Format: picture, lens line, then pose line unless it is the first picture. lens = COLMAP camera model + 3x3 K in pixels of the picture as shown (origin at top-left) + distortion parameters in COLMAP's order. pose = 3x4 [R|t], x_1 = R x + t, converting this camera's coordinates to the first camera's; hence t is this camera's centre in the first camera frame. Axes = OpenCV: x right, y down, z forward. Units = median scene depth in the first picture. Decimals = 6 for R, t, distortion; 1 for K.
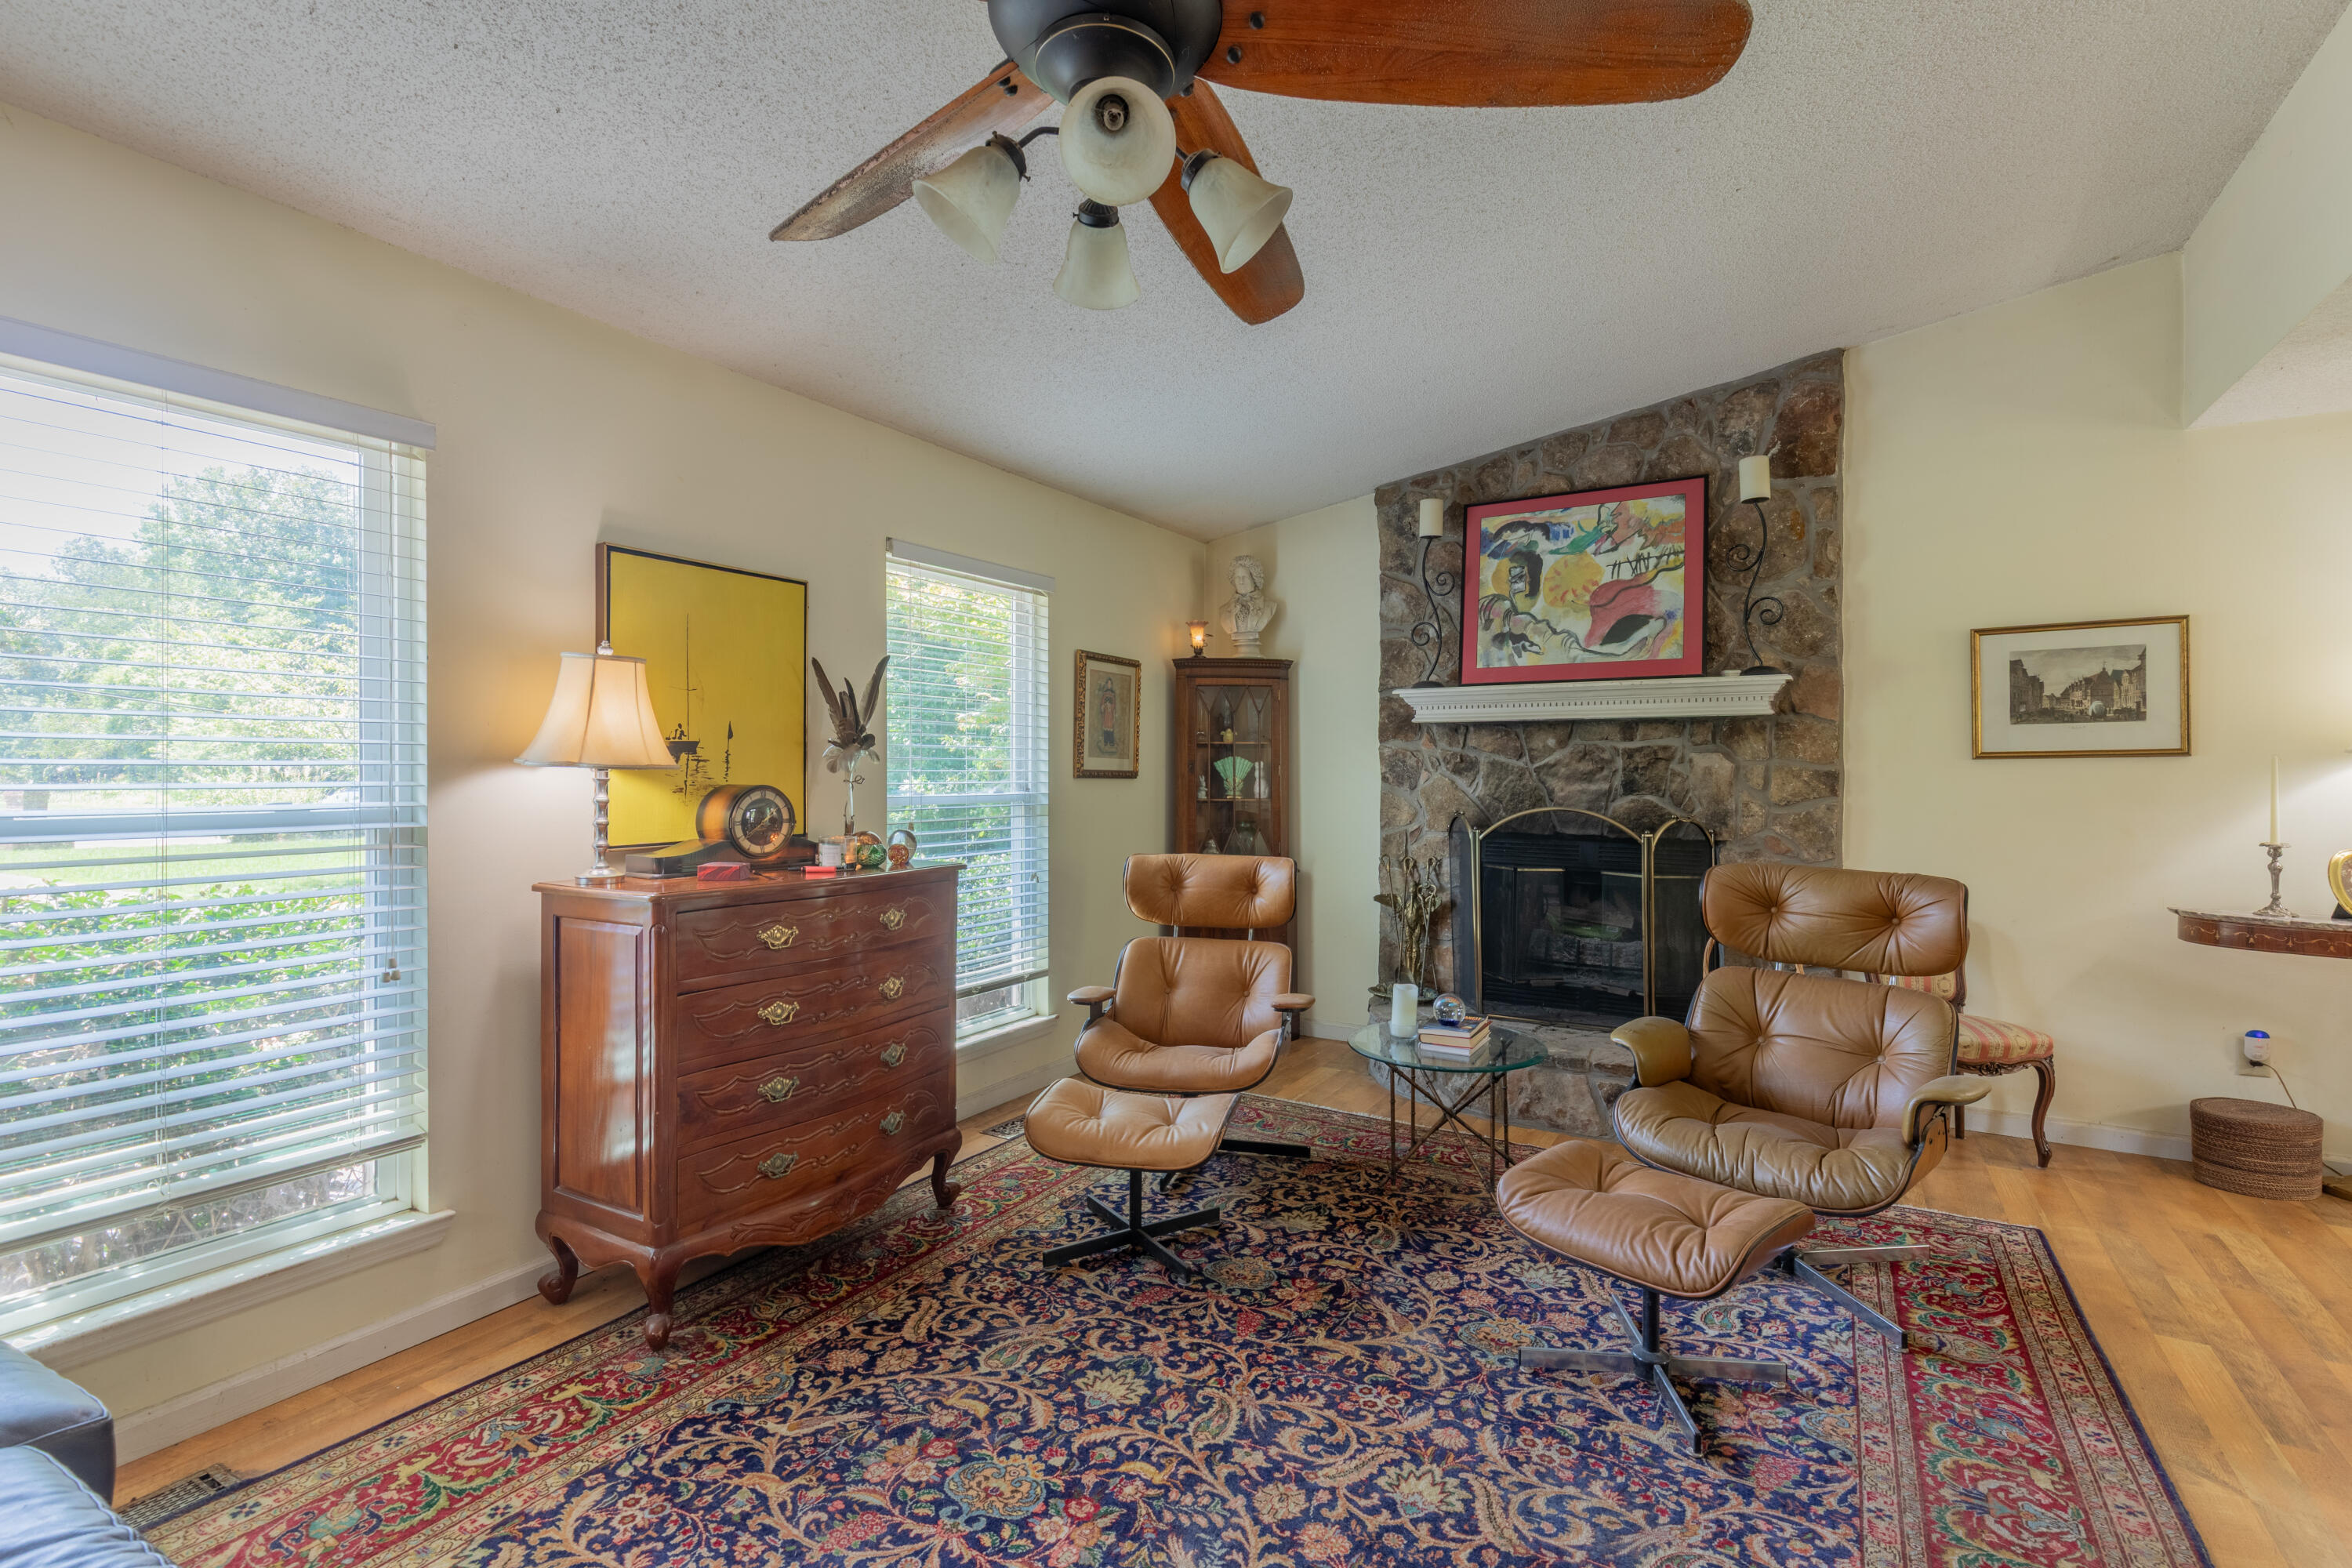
lens RADIAL K [[1065.4, 0, 1205.0], [0, 1065.4, 780.7], [0, 0, 1]] dist [0.002084, -0.000197]
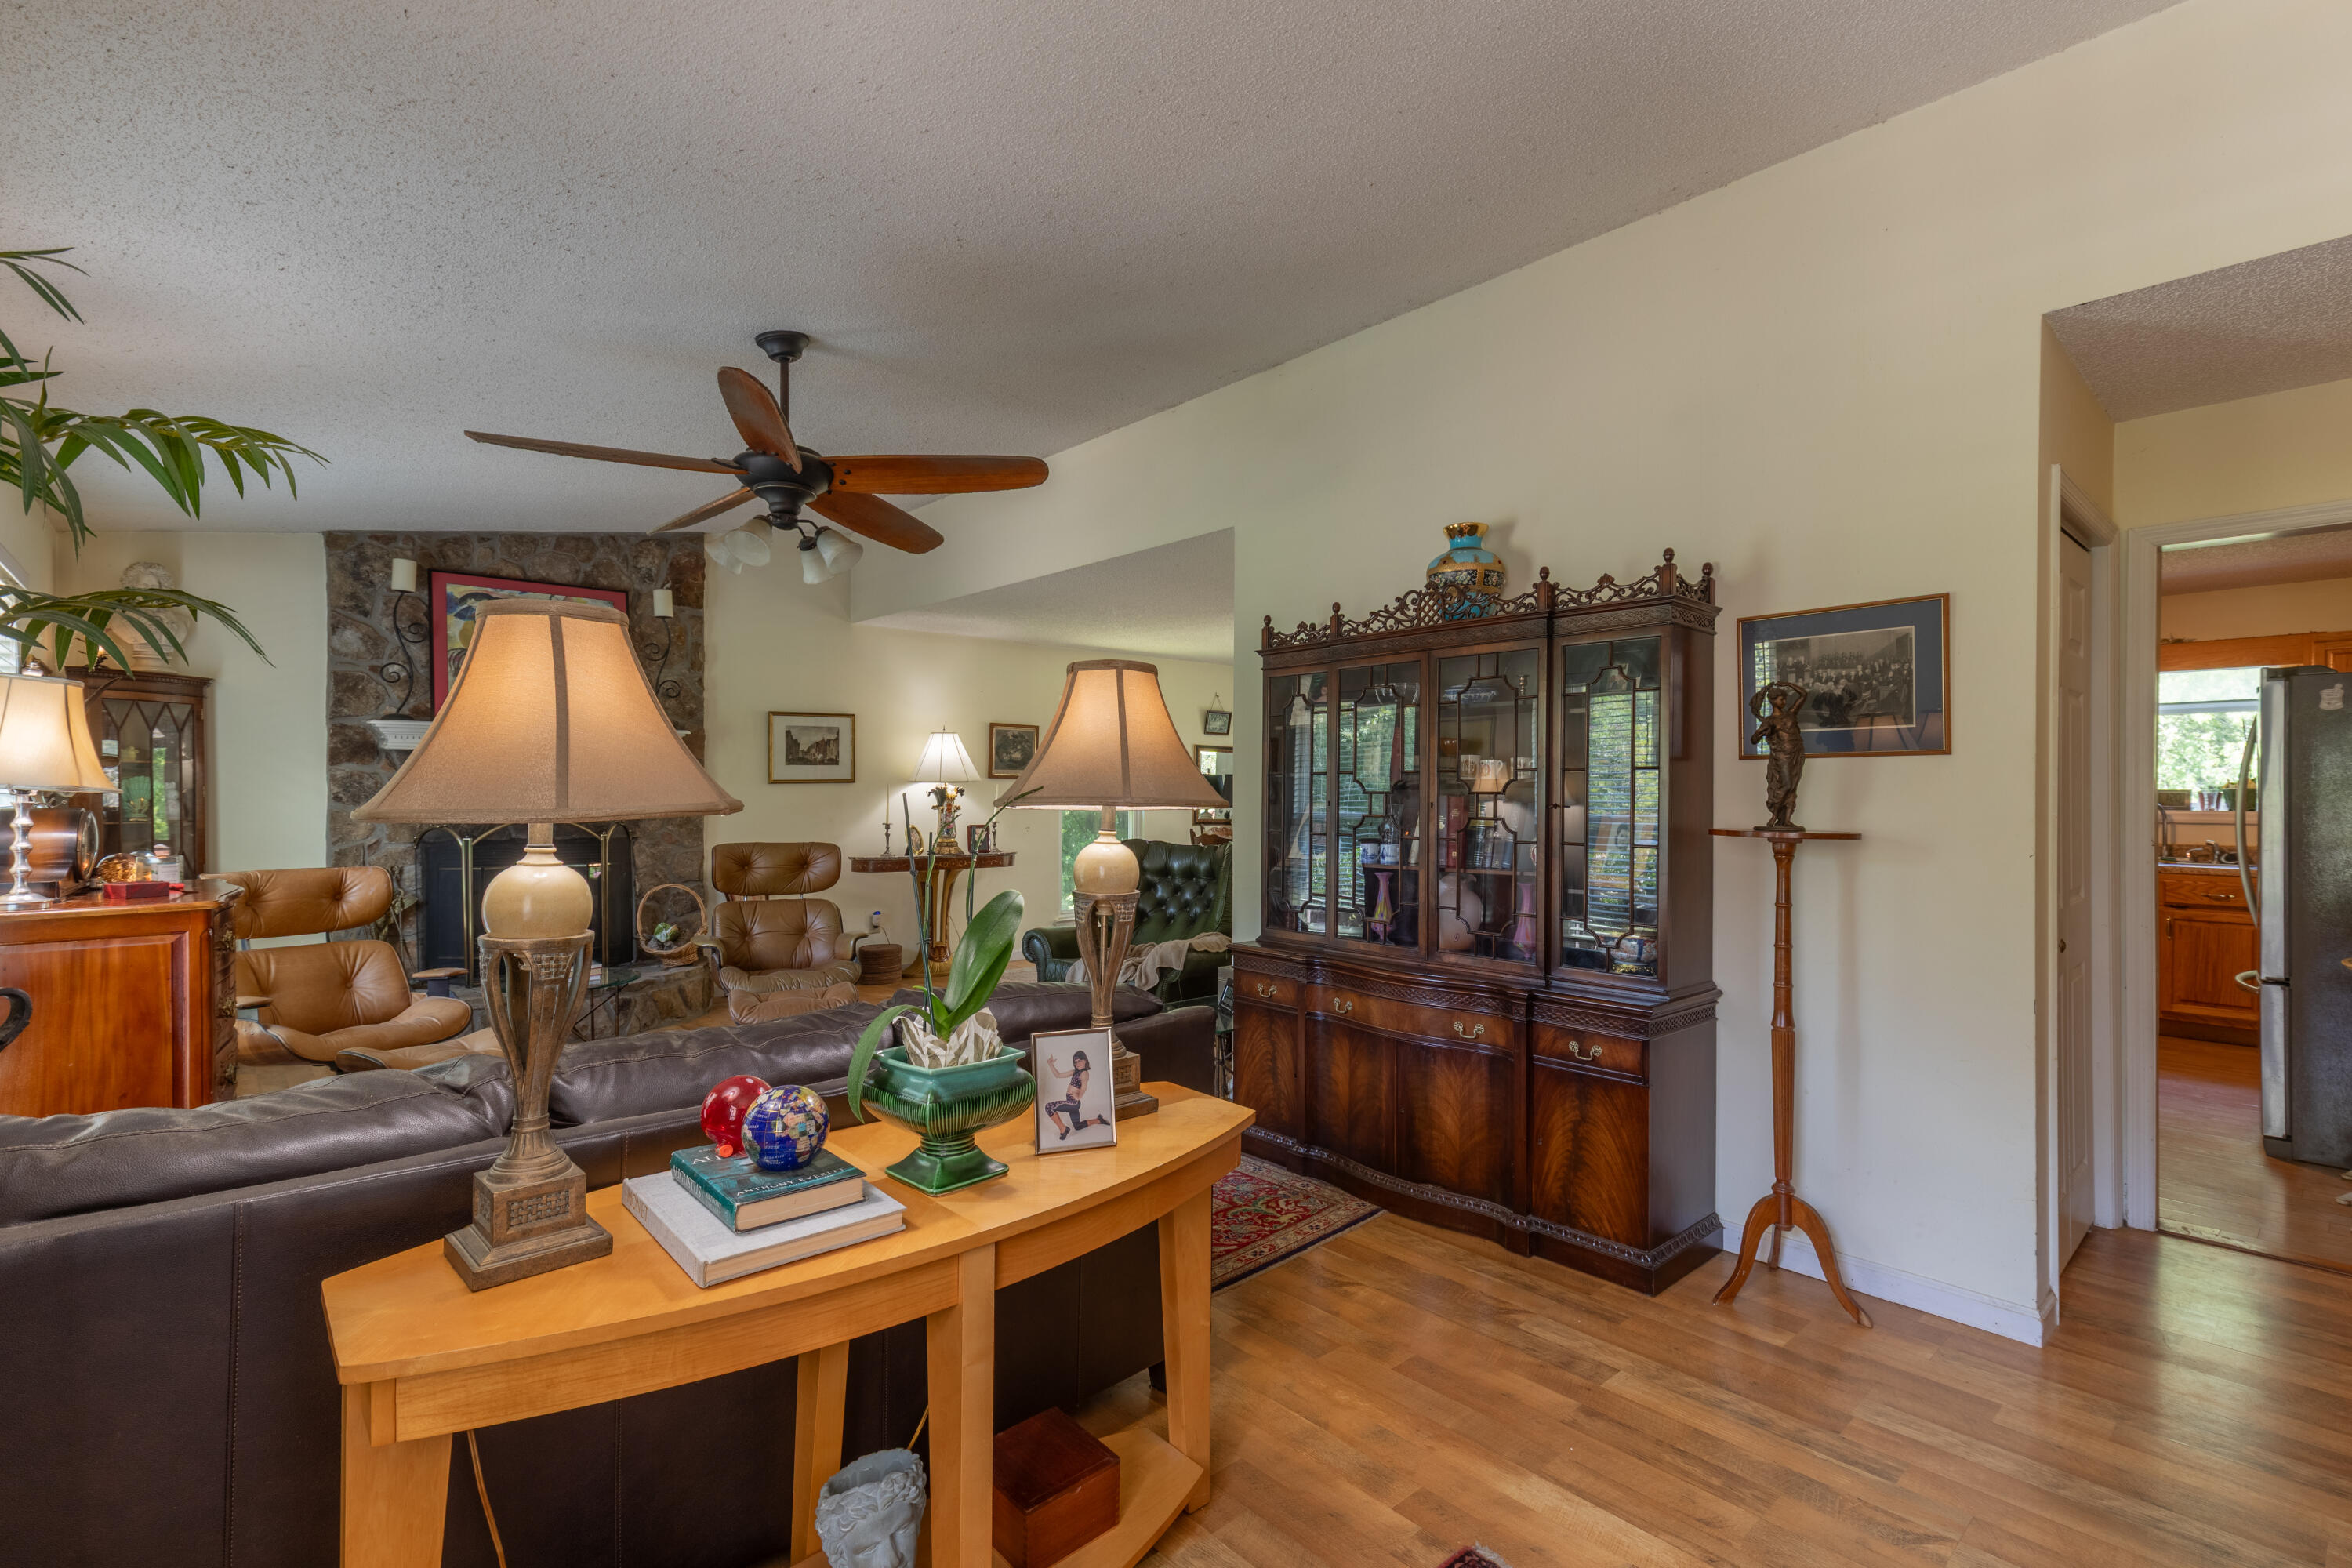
lens RADIAL K [[1077.0, 0, 1168.6], [0, 1077.0, 788.0], [0, 0, 1]] dist [0.000426, 0.000150]
pose [[0.316538, 0.000865, 0.948580, -0.795472], [0.009281, 0.999949, -0.004009, 0.000058], [-0.948535, 0.010073, 0.316514, -0.209412]]
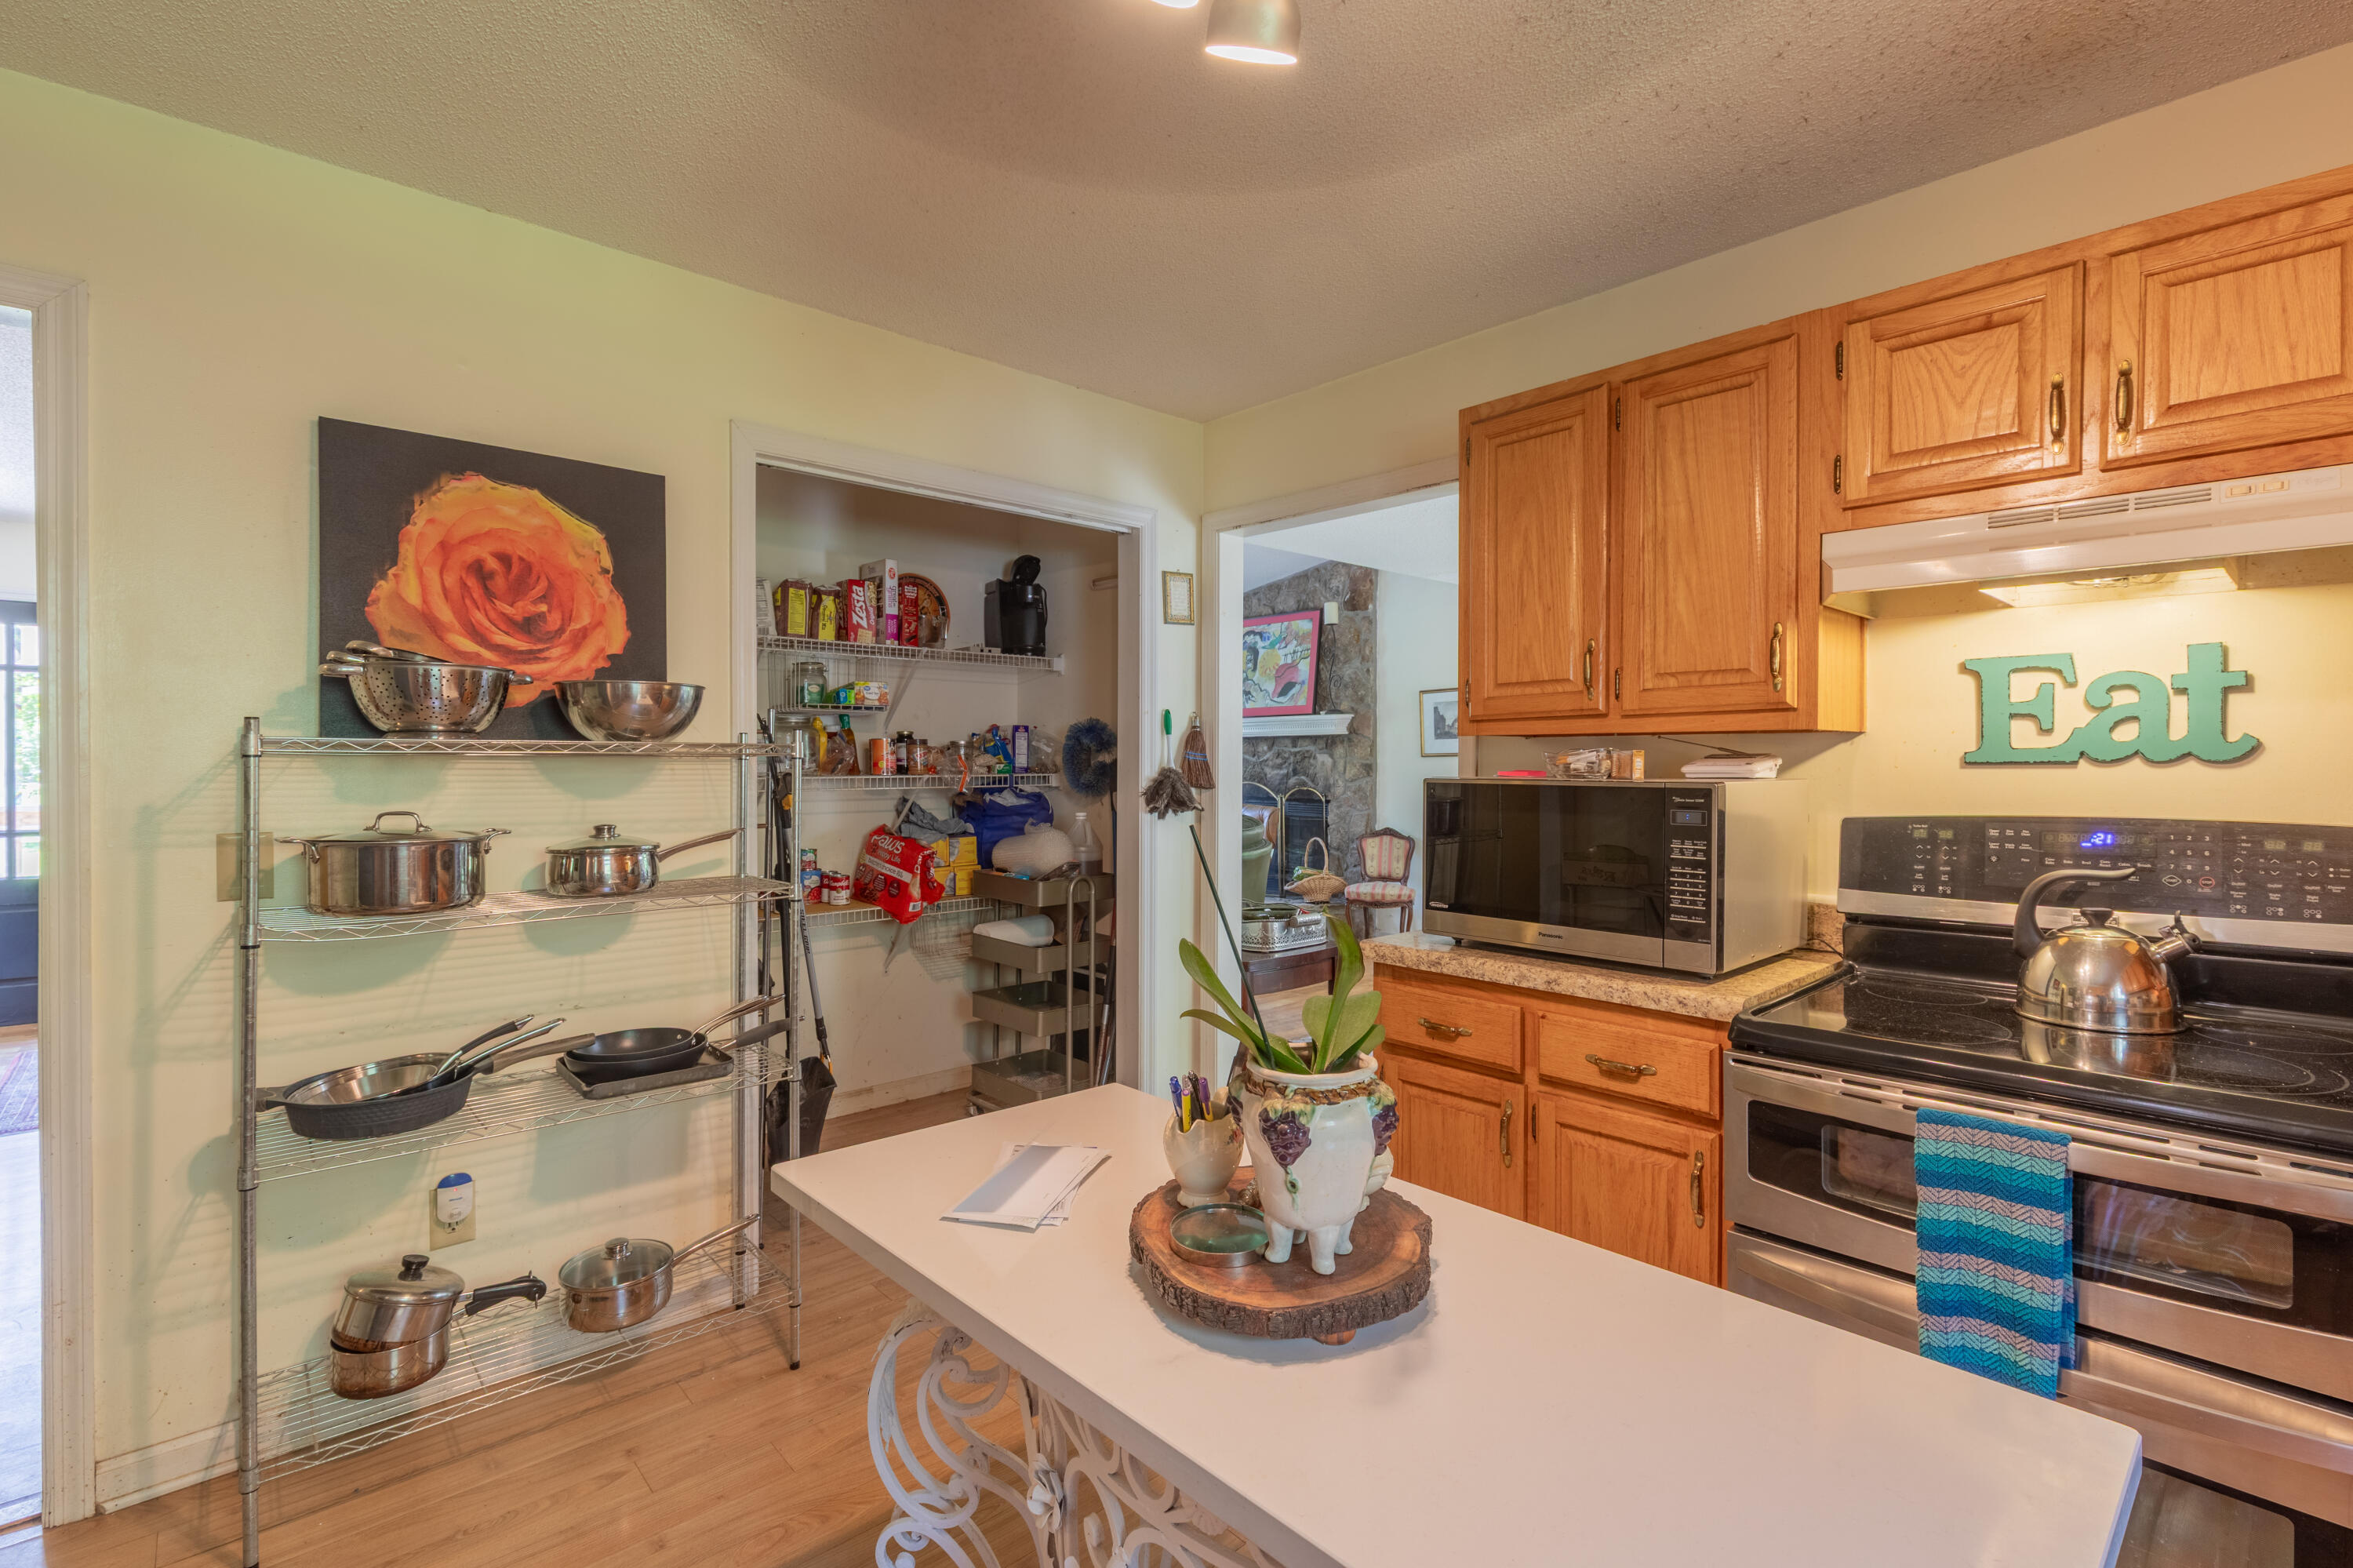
lens RADIAL K [[1079.6, 0, 1180.4], [0, 1079.6, 769.4], [0, 0, 1]] dist [0.000676, -0.000444]
pose [[0.950456, 0.002661, -0.310848, 0.928631], [-0.004753, 0.999971, -0.005972, 0.015984], [0.310823, 0.007154, 0.950441, -1.022972]]
